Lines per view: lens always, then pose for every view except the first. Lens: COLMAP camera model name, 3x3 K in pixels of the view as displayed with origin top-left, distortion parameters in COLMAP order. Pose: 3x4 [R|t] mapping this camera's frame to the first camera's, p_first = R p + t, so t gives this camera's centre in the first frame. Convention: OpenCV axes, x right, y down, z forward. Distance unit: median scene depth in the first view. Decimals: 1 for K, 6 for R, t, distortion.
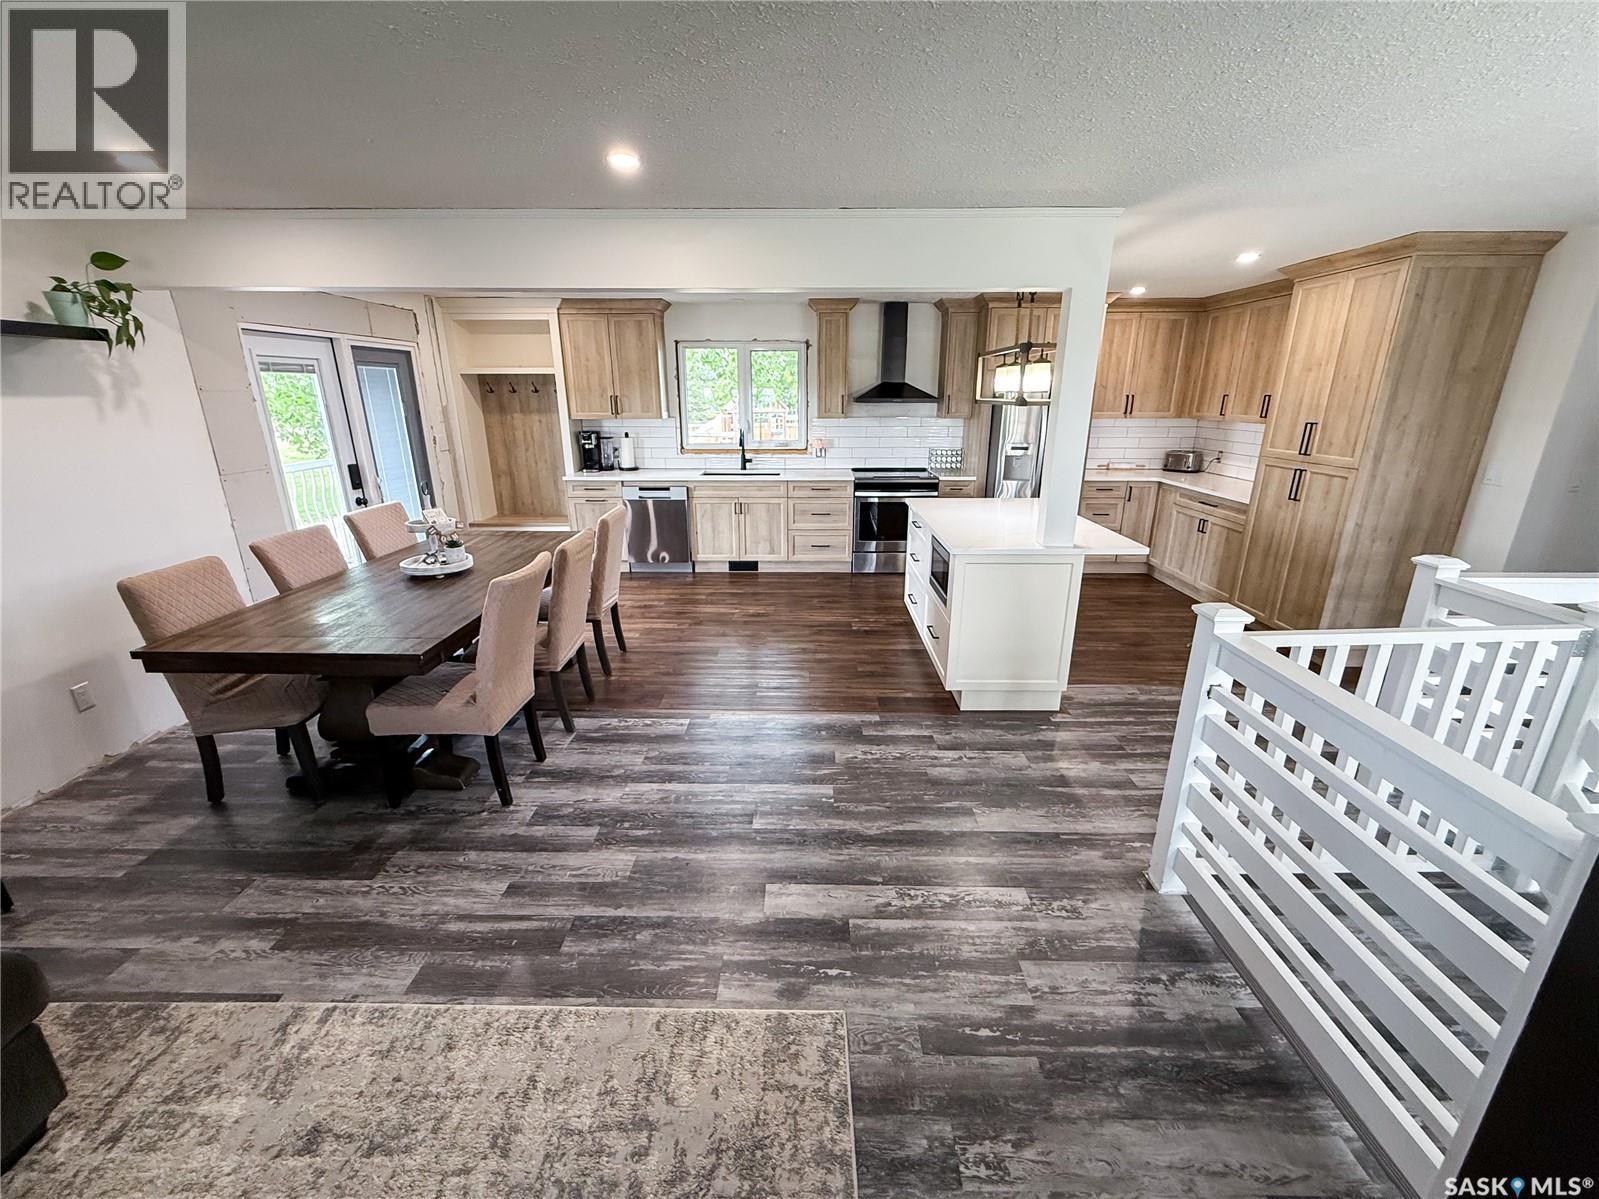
lens RADIAL K [[649.8, 0, 799.5], [0, 649.8, 599.5], [0, 0, 1]] dist [-0.001384, 0.000024]
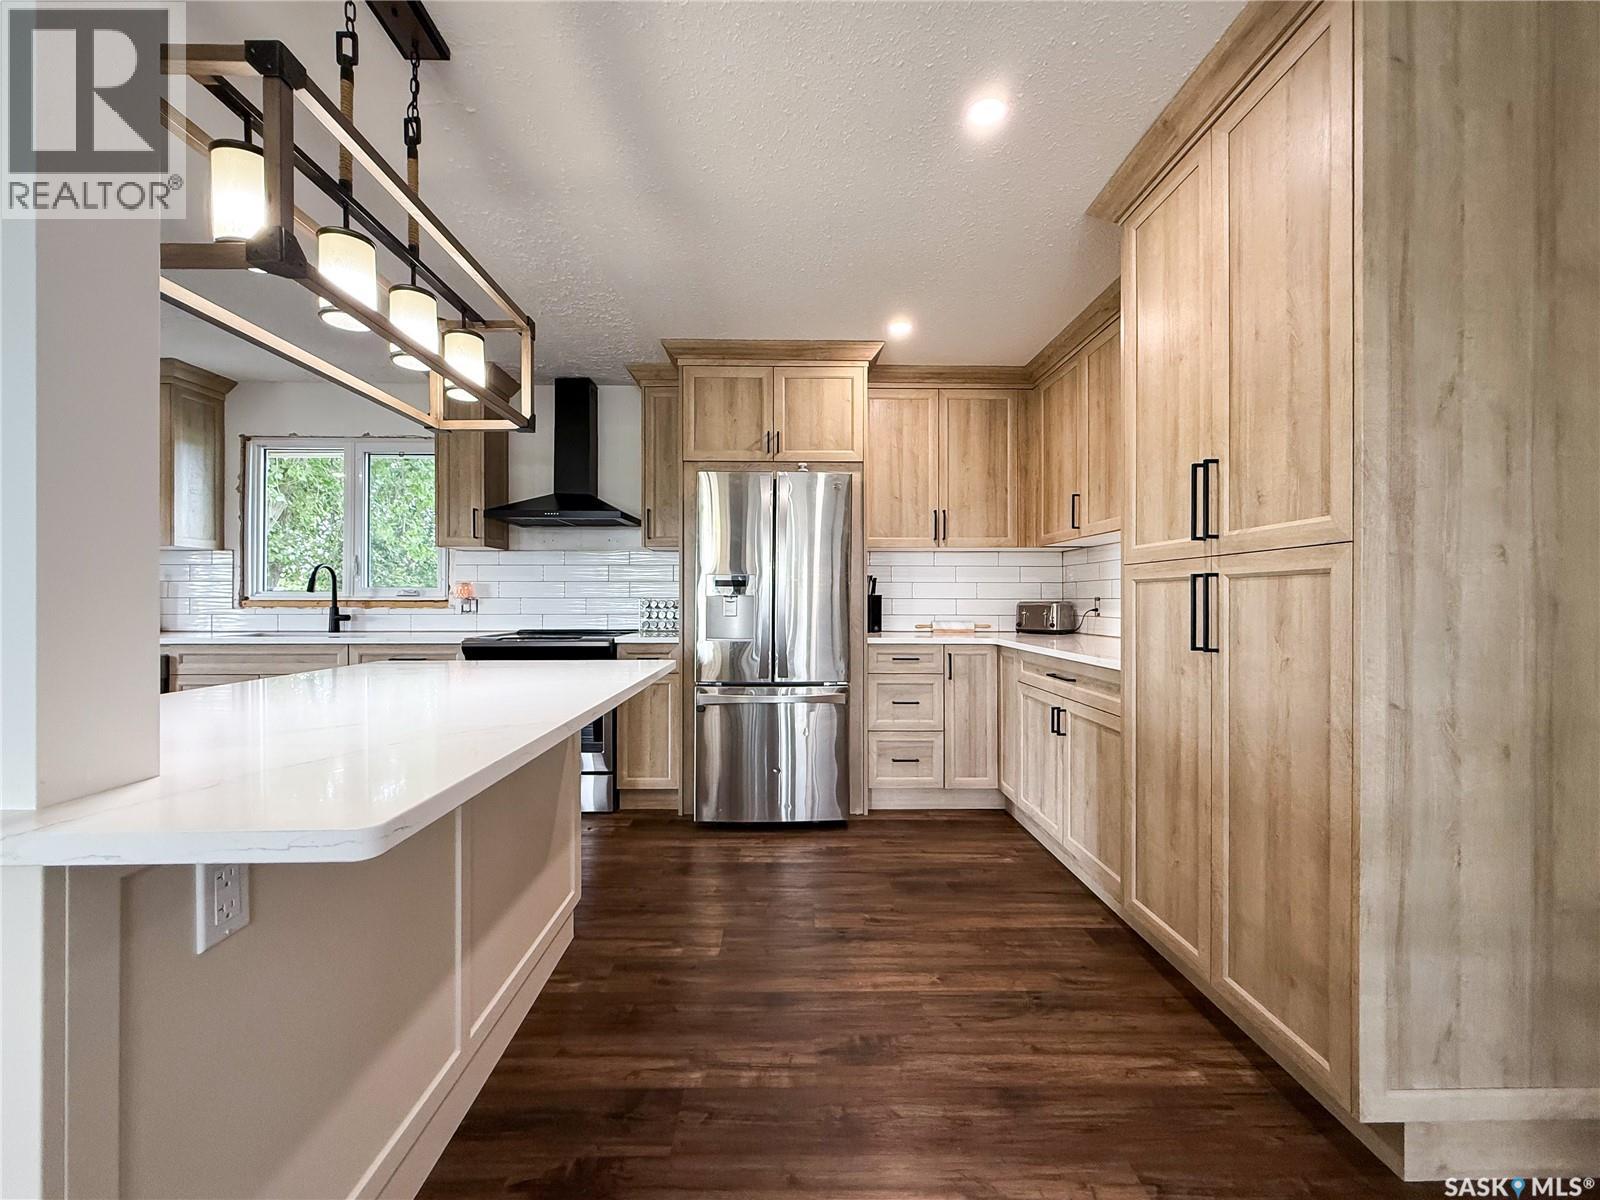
lens RADIAL K [[646.0, 0, 795.3], [0, 646.0, 599.9], [0, 0, 1]] dist [0.000344, 0.000035]
pose [[0.999635, 0.001457, 0.026994, 0.365919], [0.006851, 0.952287, -0.305127, -0.046450], [-0.026151, 0.305201, 0.951929, 0.454041]]
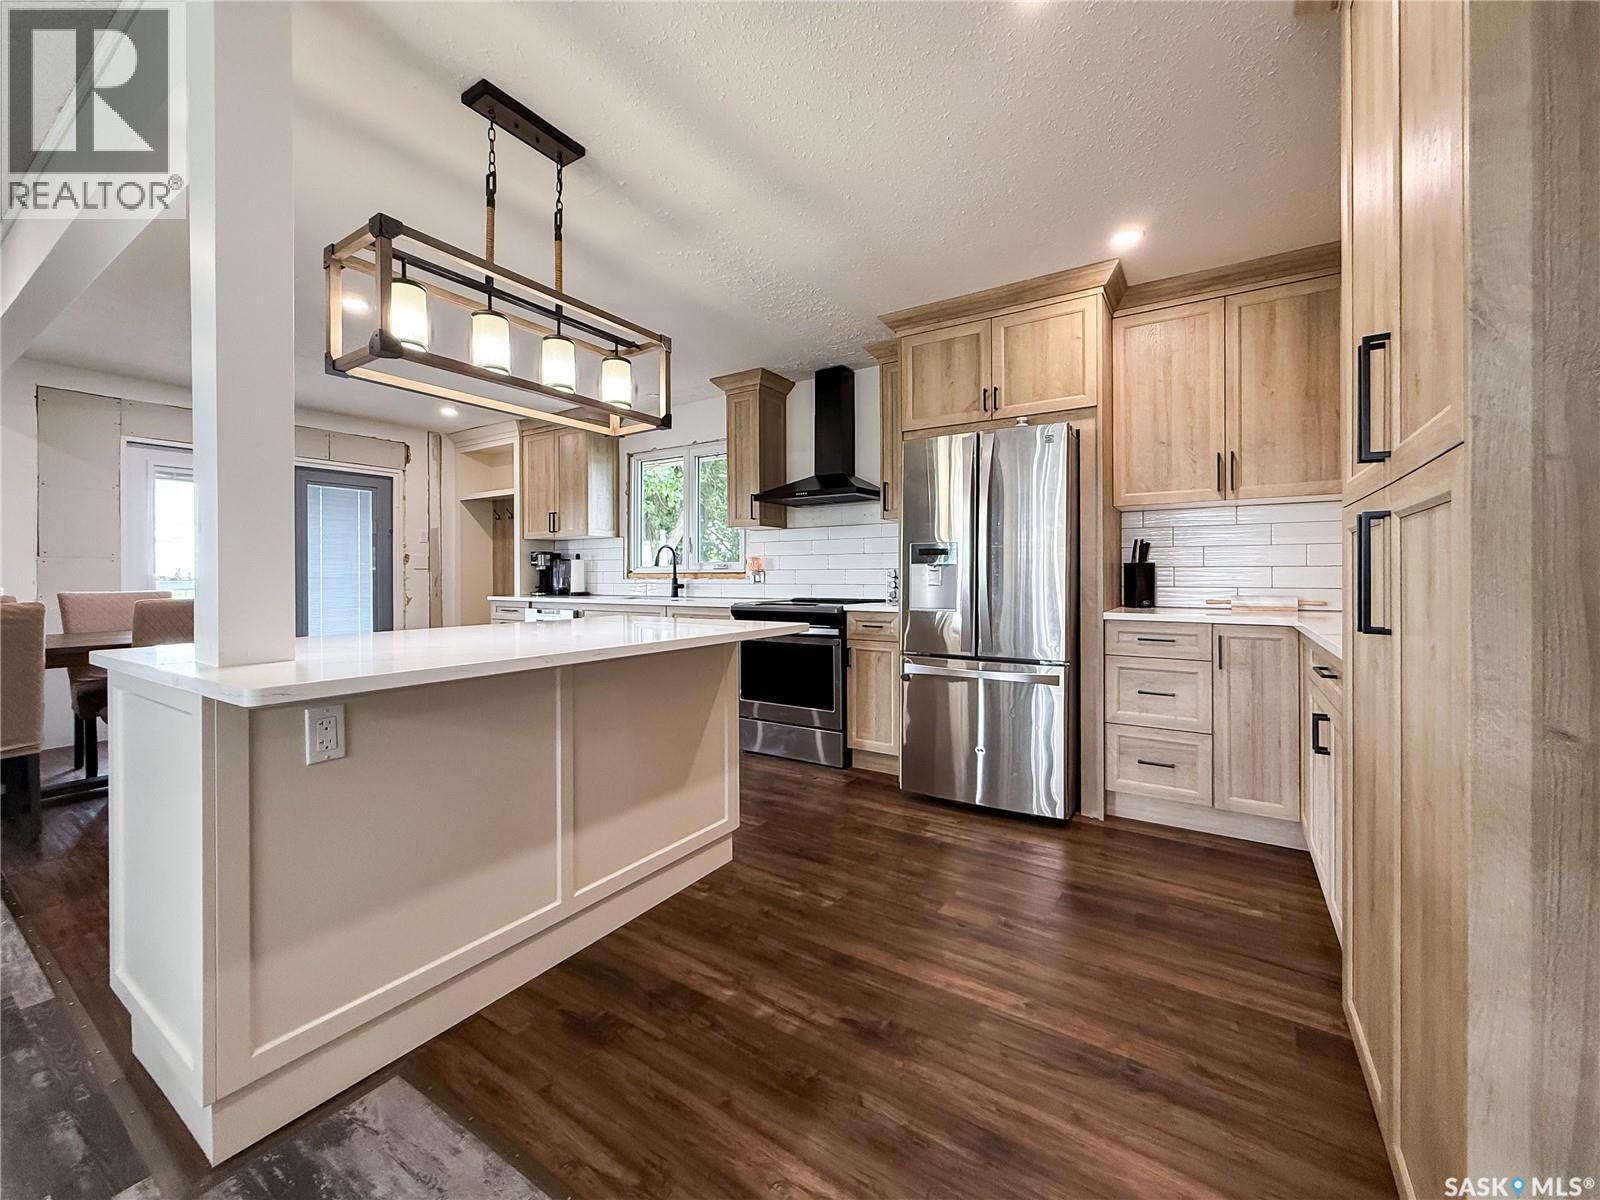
lens RADIAL K [[648.5, 0, 796.5], [0, 648.5, 578.3], [0, 0, 1]] dist [0.000011, -0.000117]
pose [[0.841132, 0.000557, -0.540829, 0.518622], [-0.163556, 0.953437, -0.253390, -0.051795], [0.515506, 0.301590, 0.802058, 0.489926]]
